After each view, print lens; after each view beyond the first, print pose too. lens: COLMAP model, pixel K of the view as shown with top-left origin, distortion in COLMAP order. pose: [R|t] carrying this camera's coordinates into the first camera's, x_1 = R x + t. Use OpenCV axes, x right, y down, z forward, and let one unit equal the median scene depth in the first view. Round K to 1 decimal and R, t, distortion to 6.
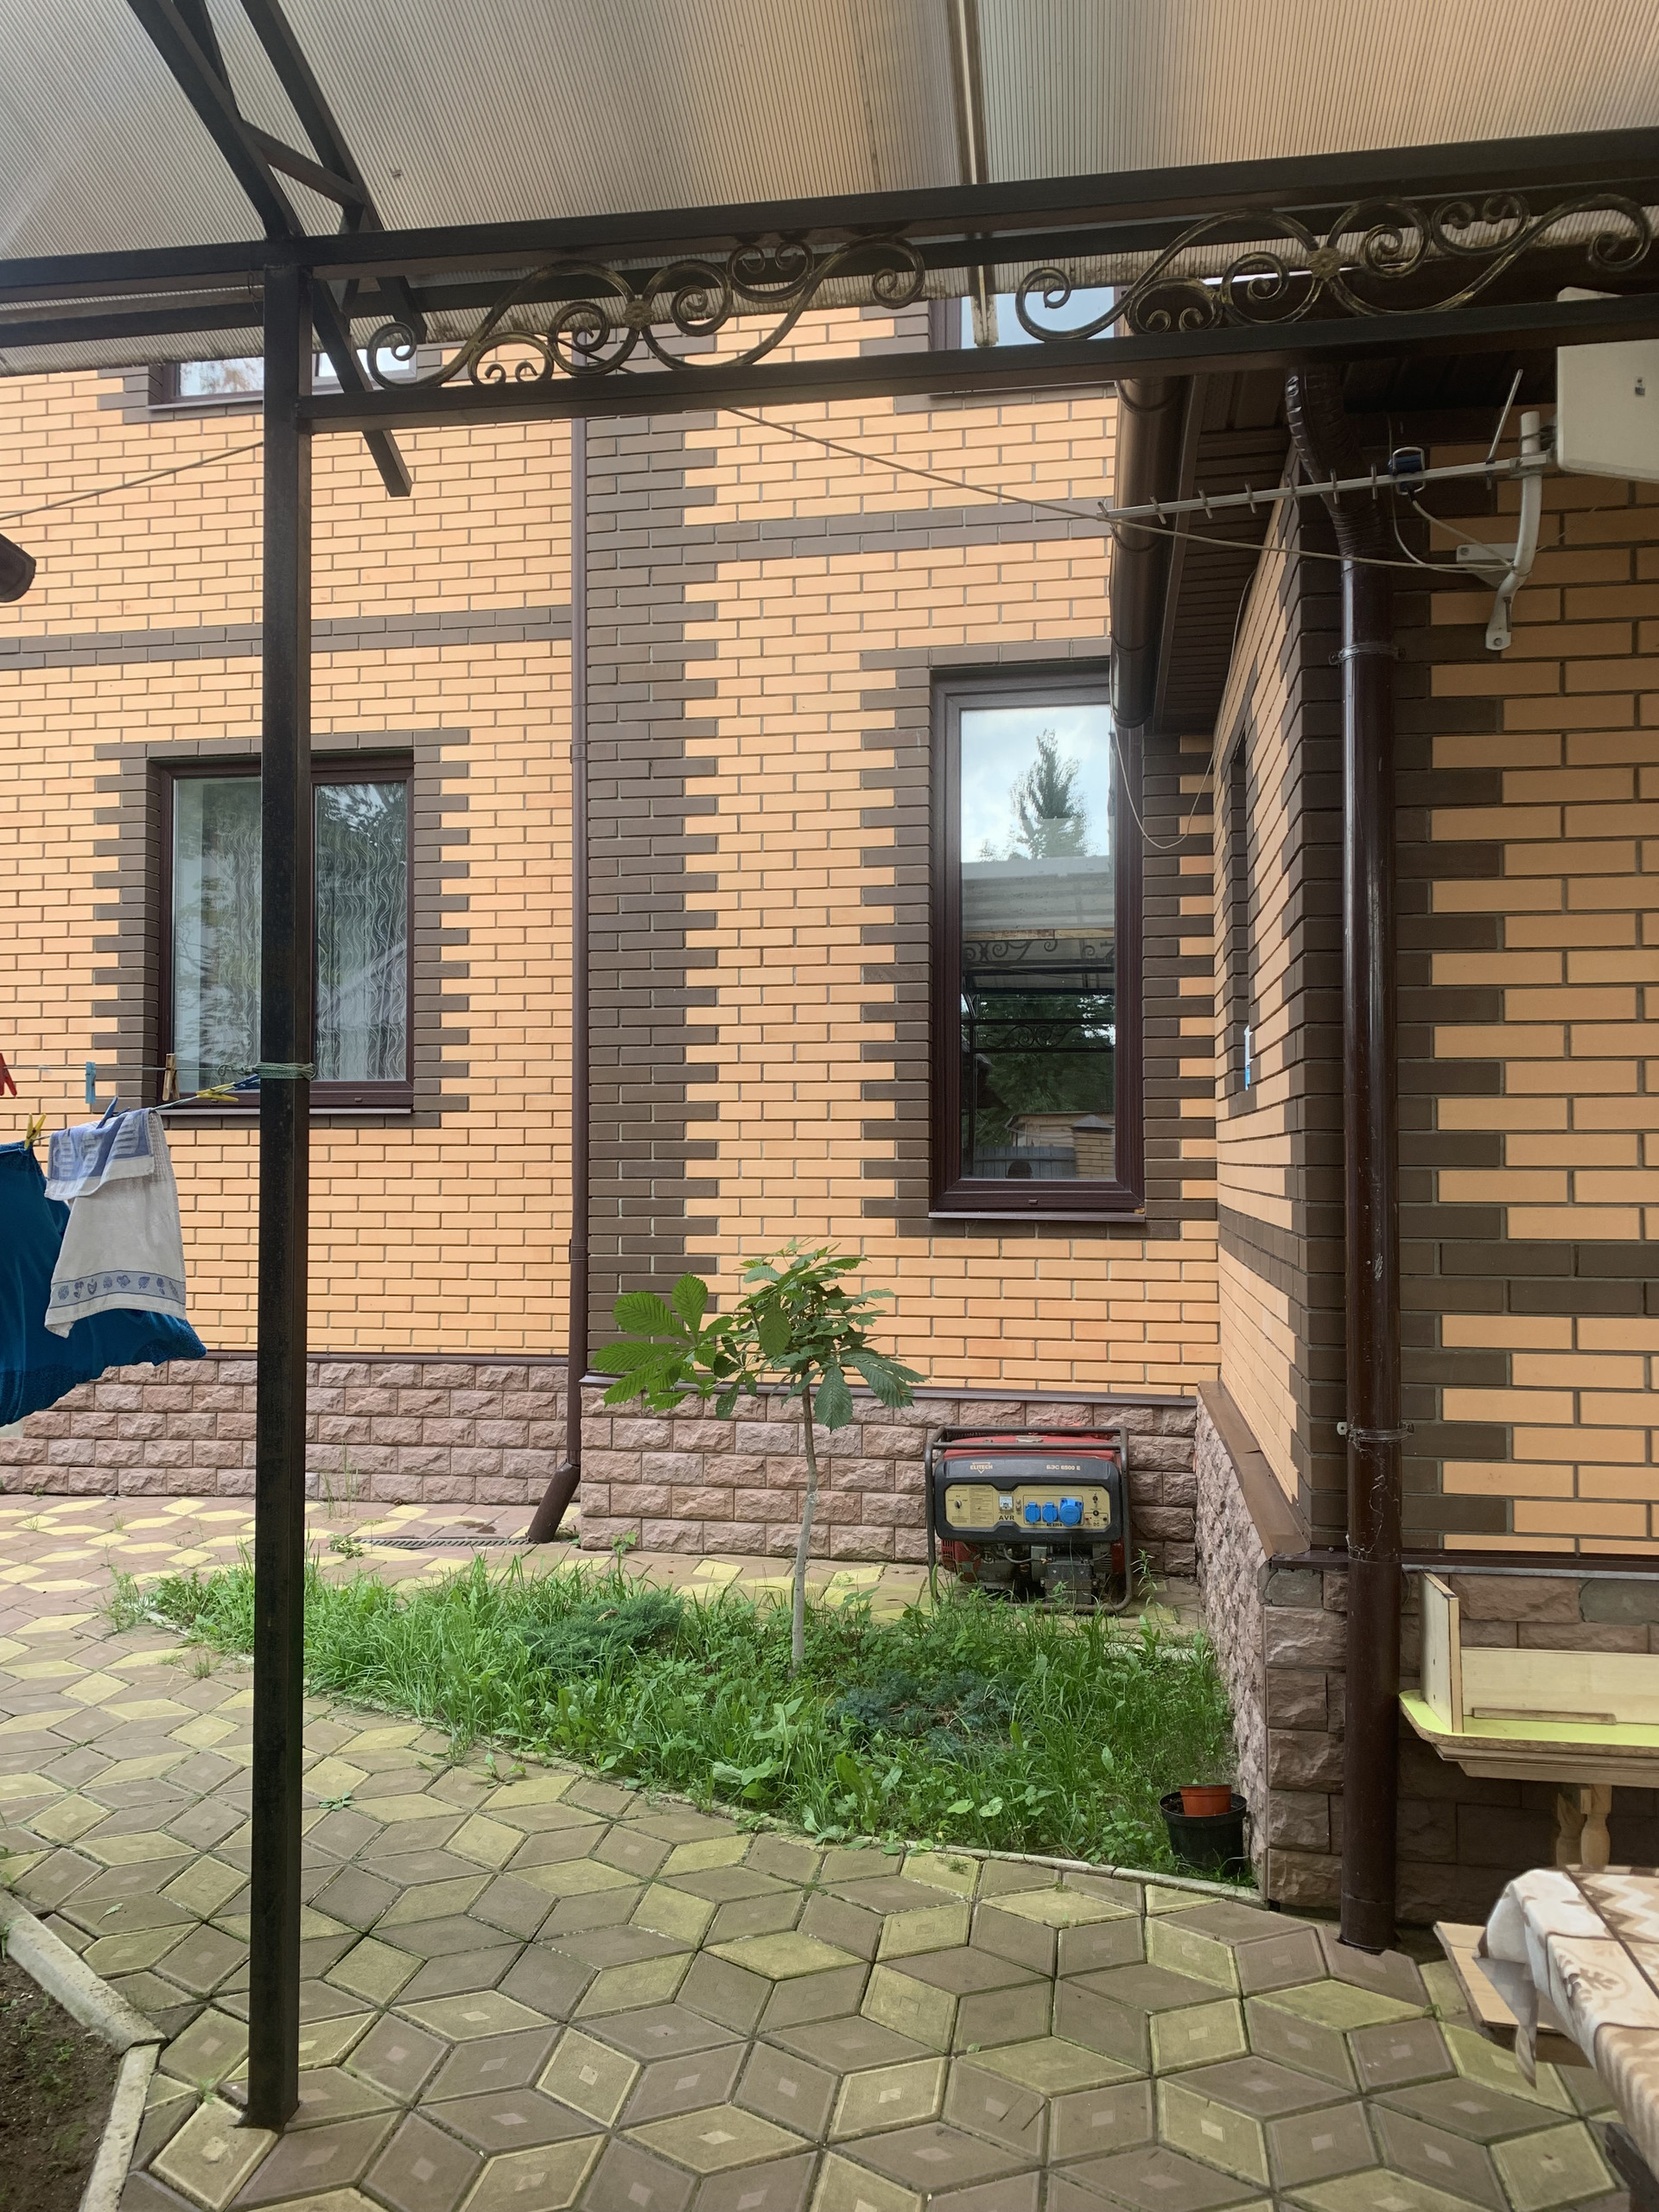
lens RADIAL K [[1691.6, 0, 833.2], [0, 1691.6, 1098.2], [0, 0, 1]] dist [0.027822, -0.023712]
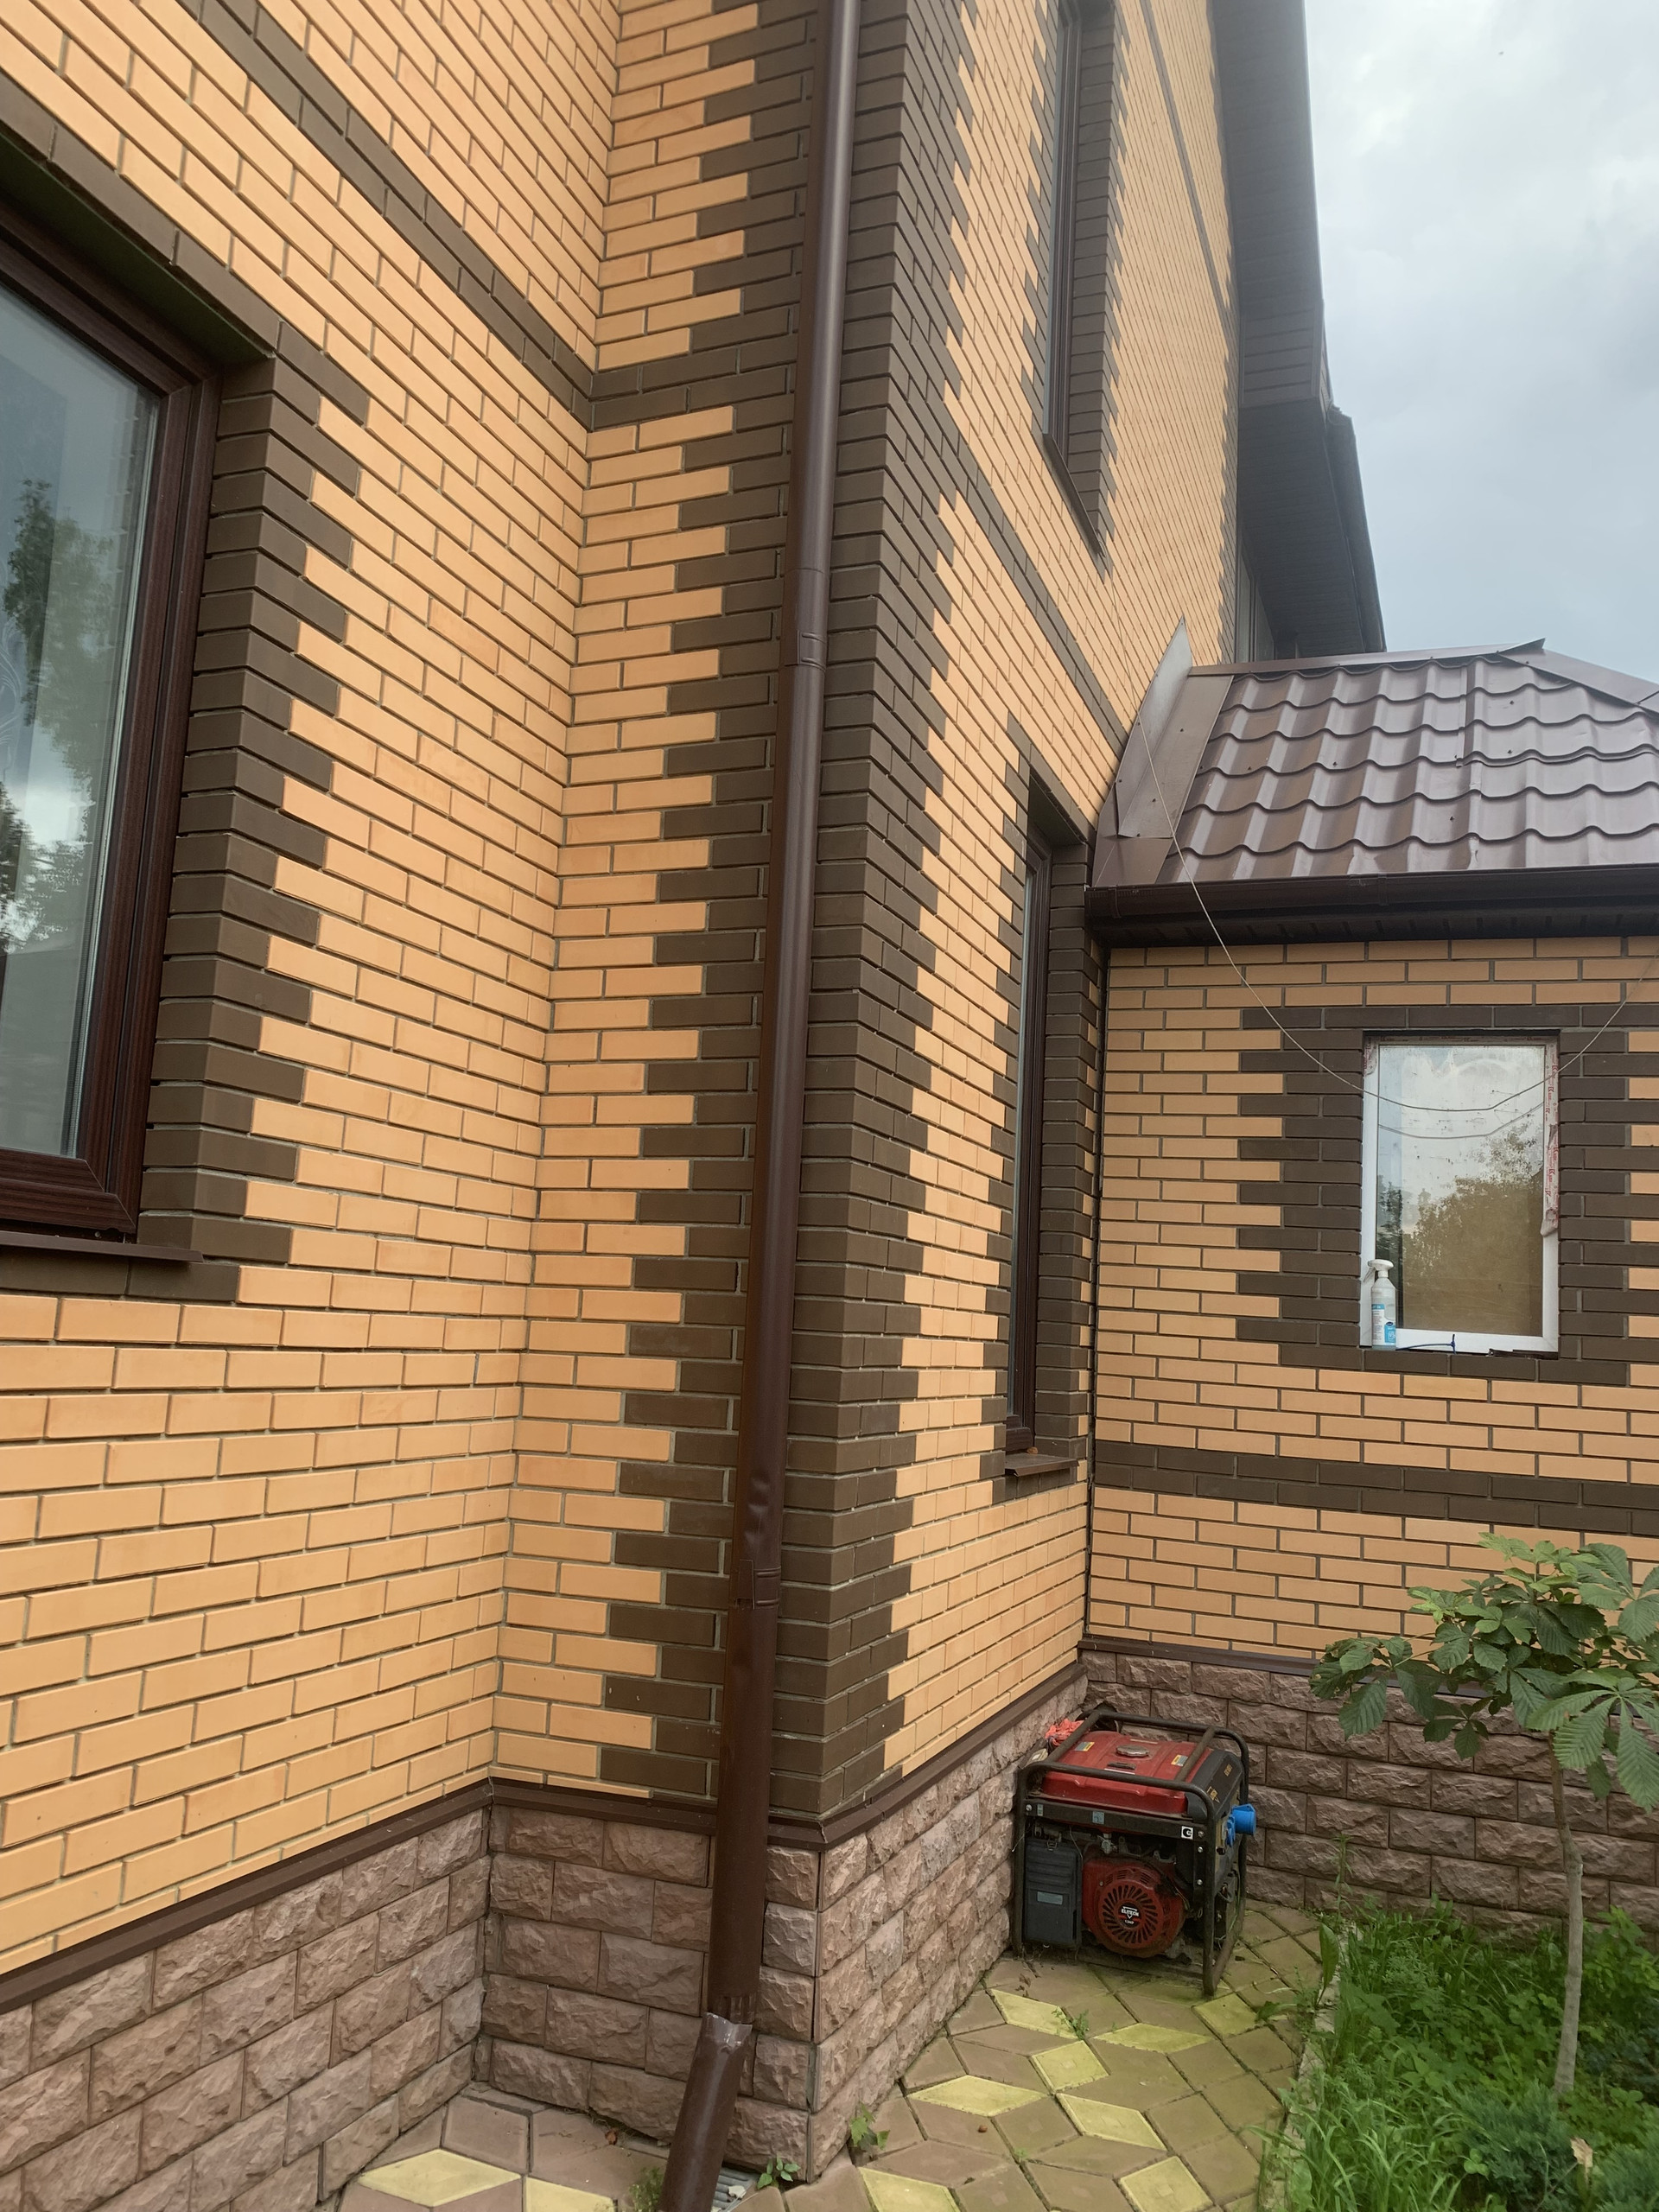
lens RADIAL K [[1691.6, 0, 831.6], [0, 1691.6, 1108.6], [0, 0, 1]] dist [0.027822, -0.023712]
pose [[0.199402, 0.145052, 0.969123, -0.594384], [-0.081989, 0.987986, -0.131005, 0.013246], [-0.976482, -0.053334, 0.208899, 0.784990]]
